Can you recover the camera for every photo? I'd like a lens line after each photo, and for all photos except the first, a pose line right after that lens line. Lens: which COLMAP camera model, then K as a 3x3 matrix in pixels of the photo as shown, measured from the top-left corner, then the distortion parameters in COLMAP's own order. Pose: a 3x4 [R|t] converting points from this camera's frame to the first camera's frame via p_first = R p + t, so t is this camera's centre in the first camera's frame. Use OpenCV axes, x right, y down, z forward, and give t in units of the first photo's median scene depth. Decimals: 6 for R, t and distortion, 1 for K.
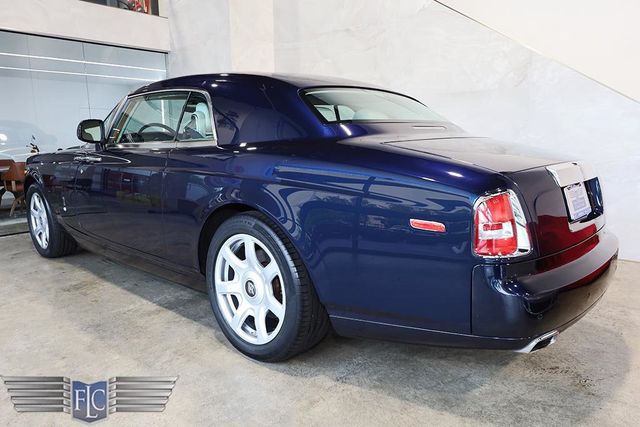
lens RADIAL K [[455.4, 0, 312.7], [0, 455.4, 221.6], [0, 0, 1]] dist [0.001404, -0.000203]
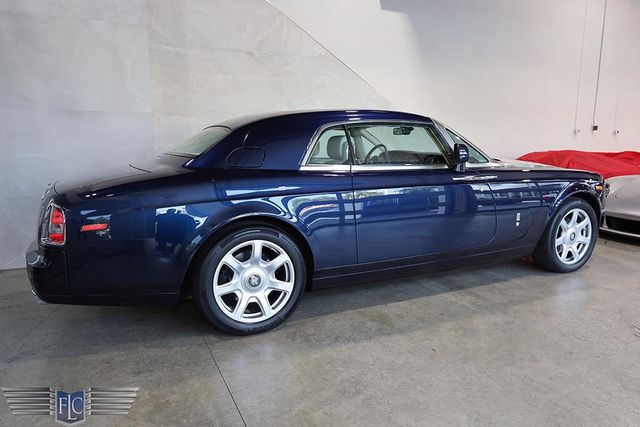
lens RADIAL K [[451.2, 0, 320.0], [0, 451.2, 213.5], [0, 0, 1]] dist [0.008511, 0.001688]
pose [[0.385785, -0.132977, 0.912955, -1.396724], [0.153476, 0.985020, 0.078620, -0.170168], [-0.909733, 0.109786, 0.400415, 0.741300]]
